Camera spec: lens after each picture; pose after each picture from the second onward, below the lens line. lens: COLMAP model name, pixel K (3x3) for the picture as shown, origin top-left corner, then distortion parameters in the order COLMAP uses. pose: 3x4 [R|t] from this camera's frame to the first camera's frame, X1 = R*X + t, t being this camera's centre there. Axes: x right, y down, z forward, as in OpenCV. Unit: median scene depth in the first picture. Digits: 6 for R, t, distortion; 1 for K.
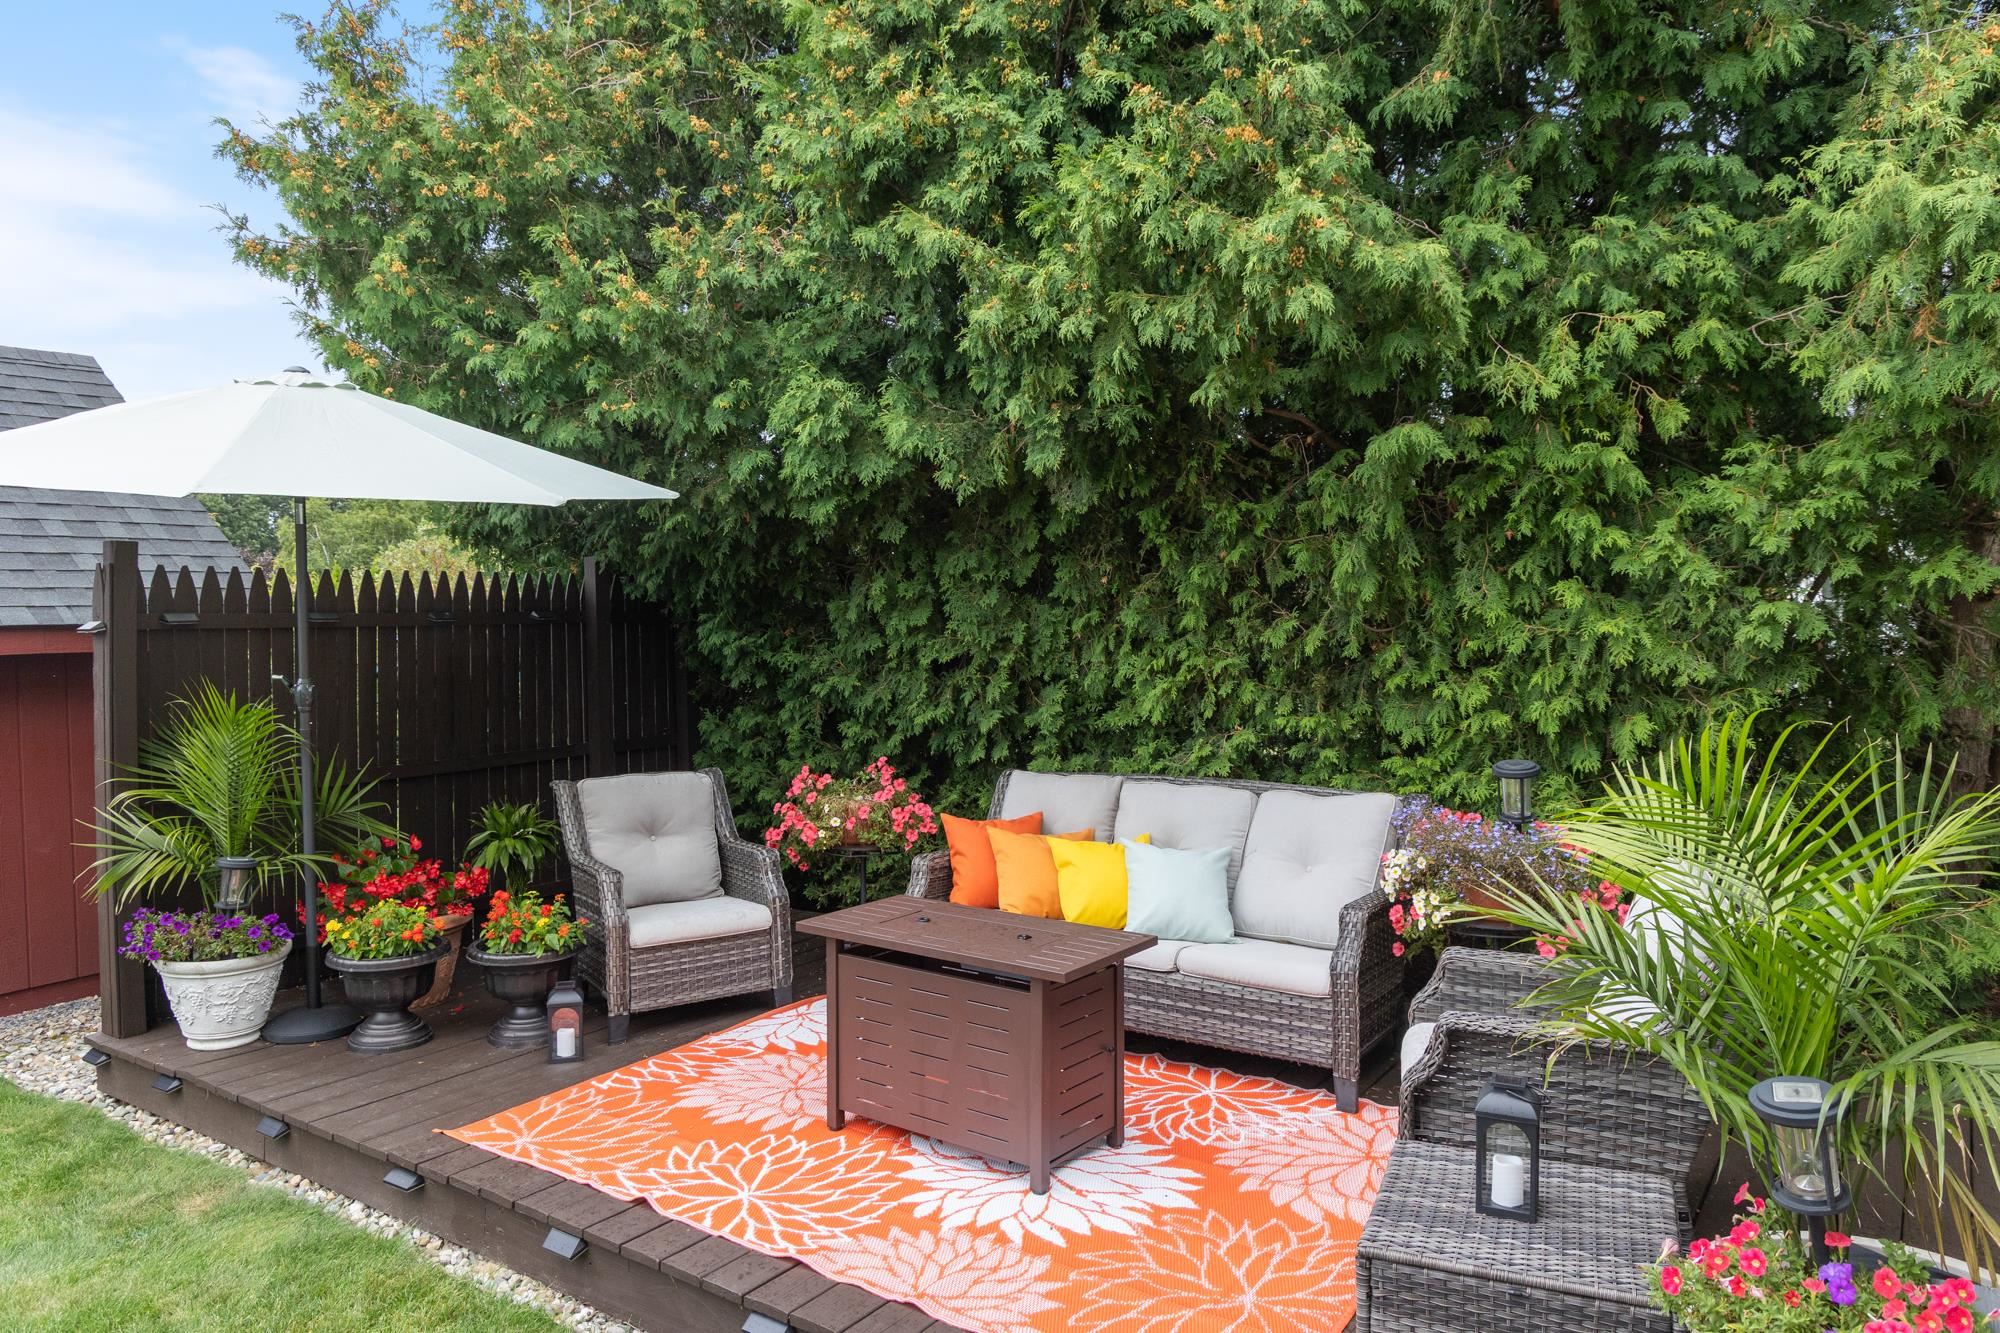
lens RADIAL K [[1371.3, 0, 997.5], [0, 1371.3, 642.6], [0, 0, 1]] dist [0.011988, -0.001890]
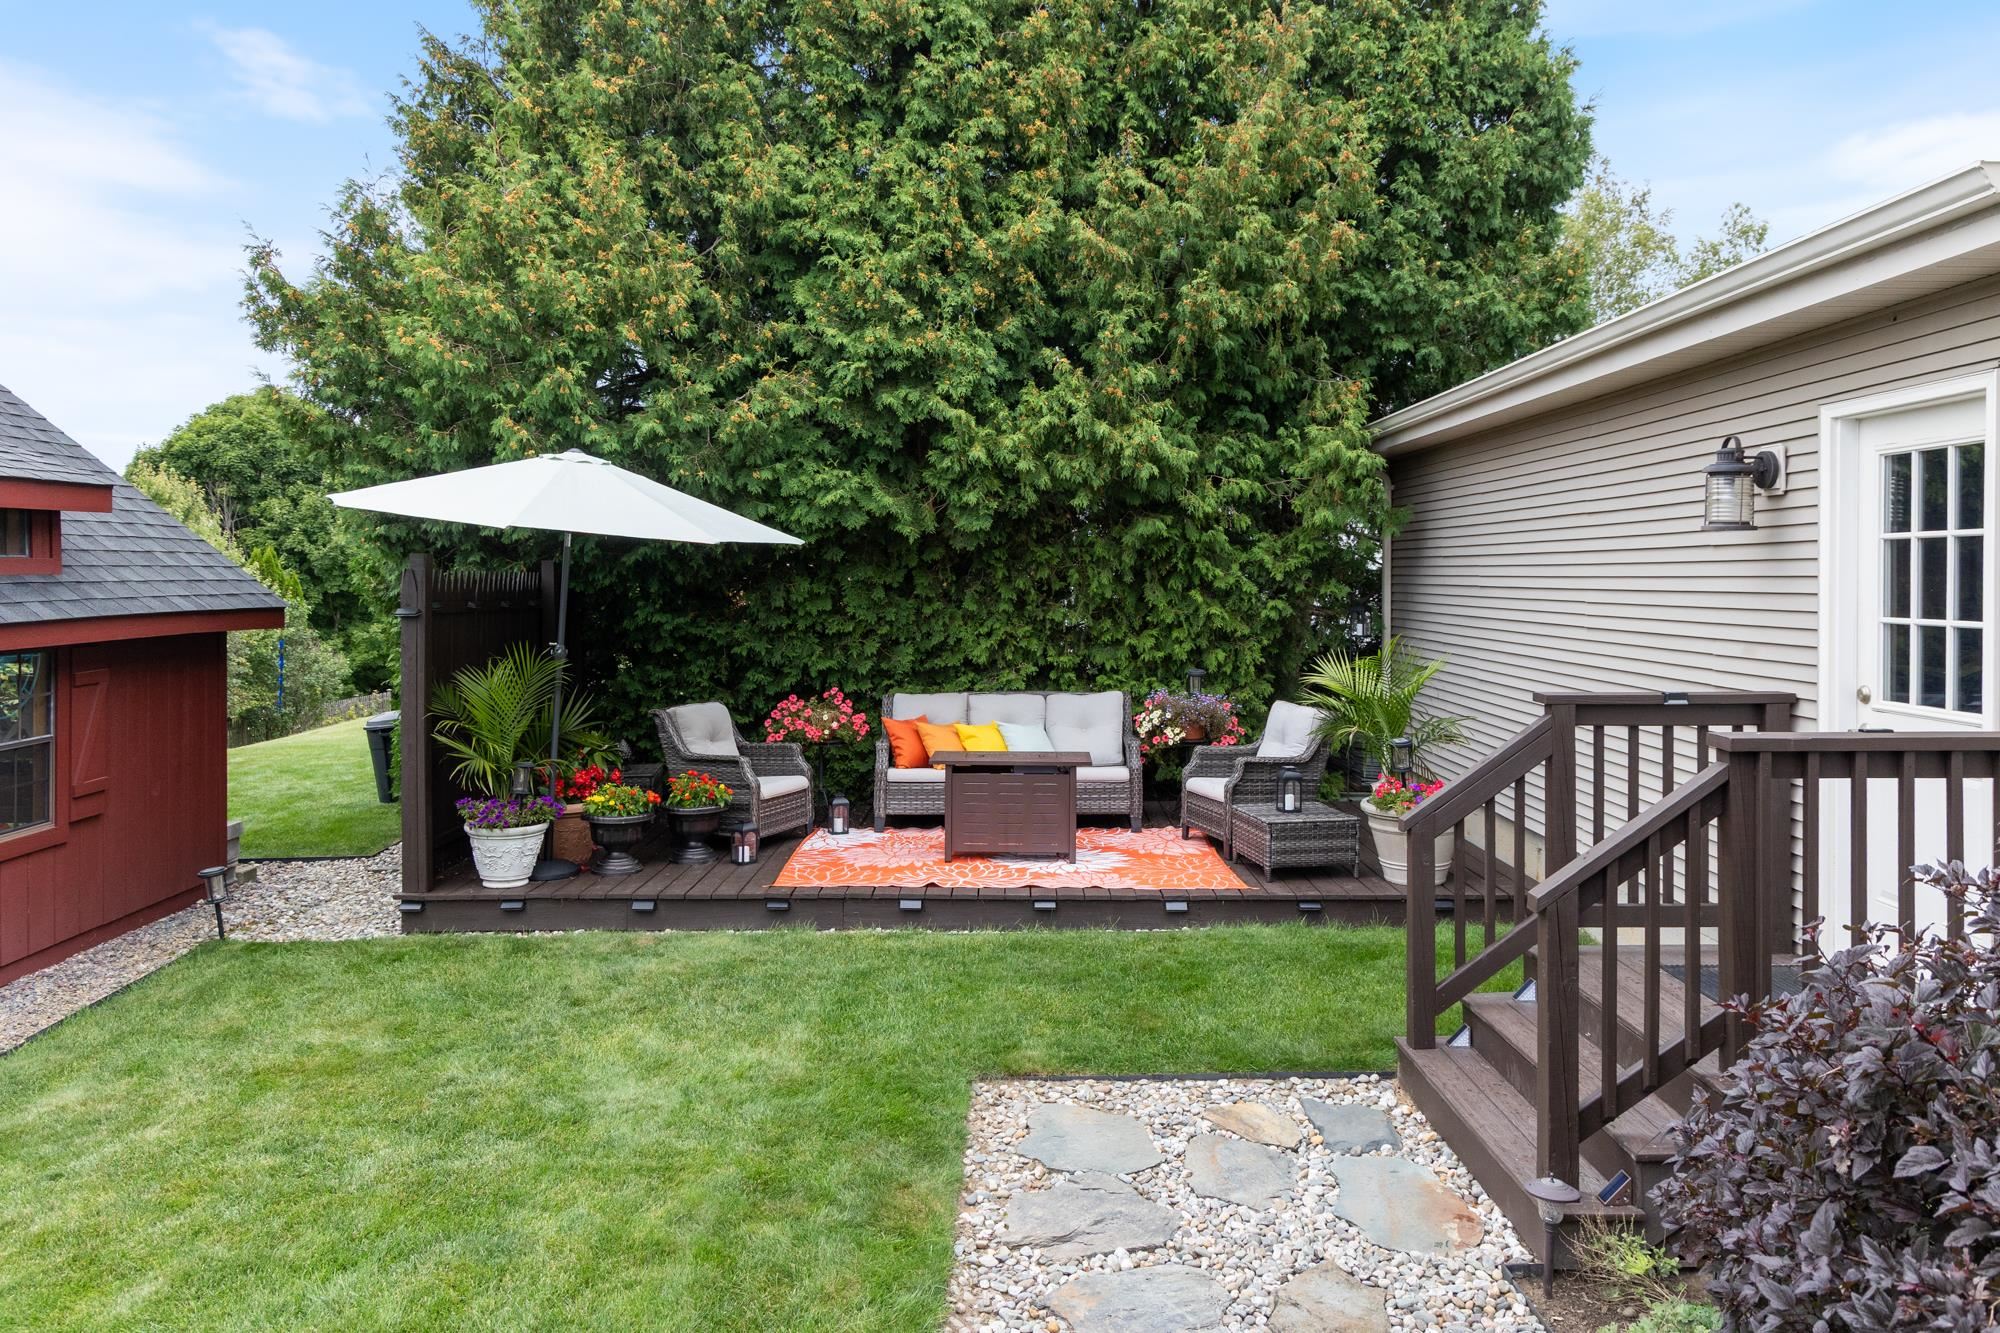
lens RADIAL K [[1371.3, 0, 1012.5], [0, 1371.3, 575.7], [0, 0, 1]] dist [0.011988, -0.001890]
pose [[0.817700, 0.013393, 0.575489, -1.130315], [0.008047, 0.999366, -0.034691, 0.006886], [-0.575589, 0.032998, 0.817073, -0.660081]]
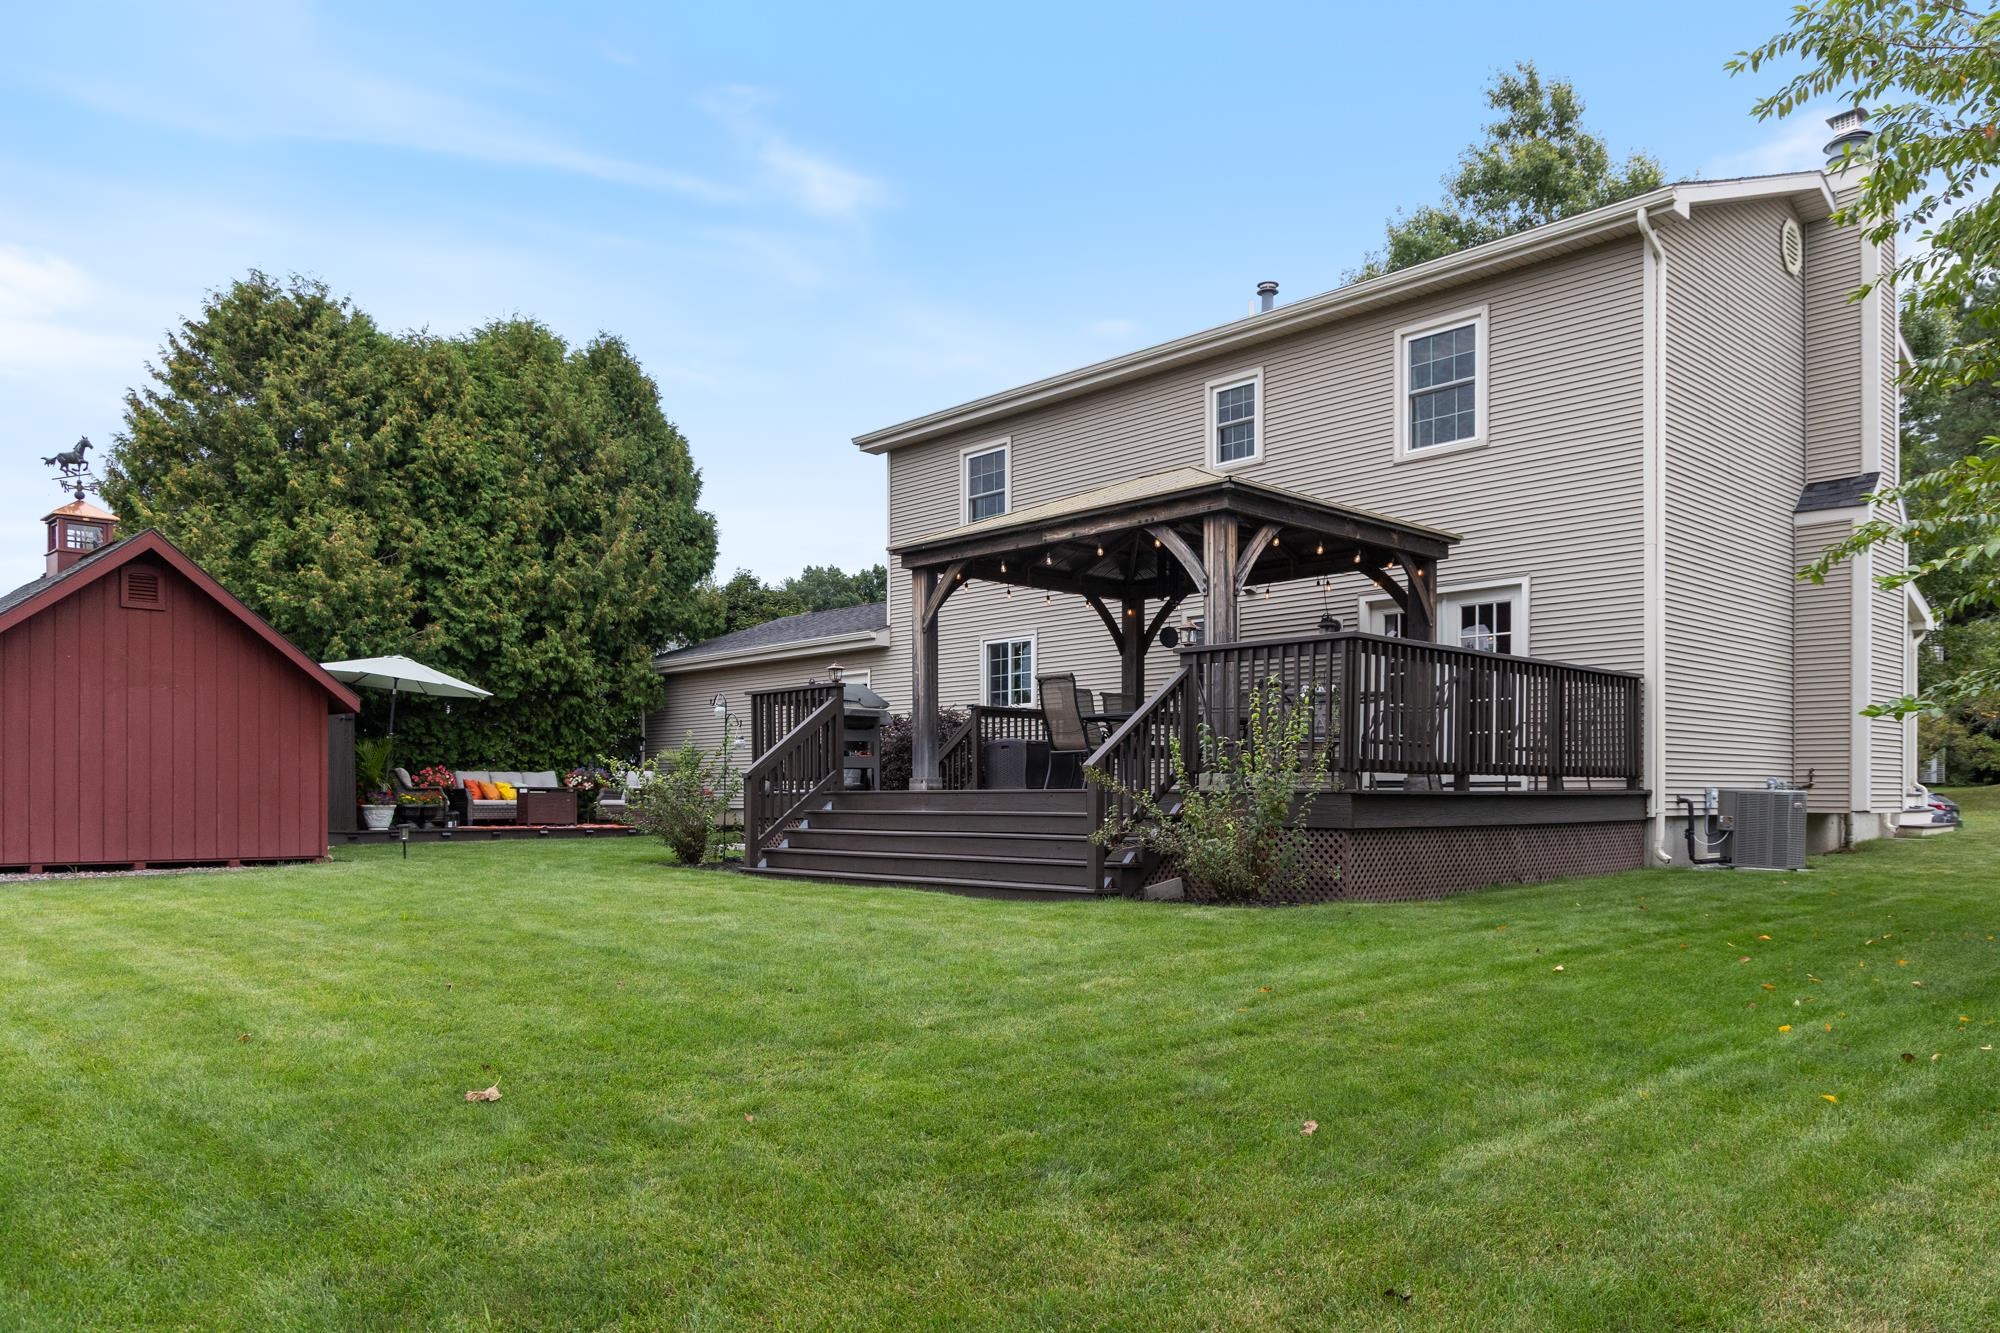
lens RADIAL K [[1371.3, 0, 980.6], [0, 1371.3, 808.5], [0, 0, 1]] dist [0.011988, -0.001890]
pose [[0.207556, 0.006208, 0.978203, -4.471570], [0.029260, 0.999493, -0.012552, 0.375356], [-0.977785, 0.031228, 0.207270, -1.591508]]
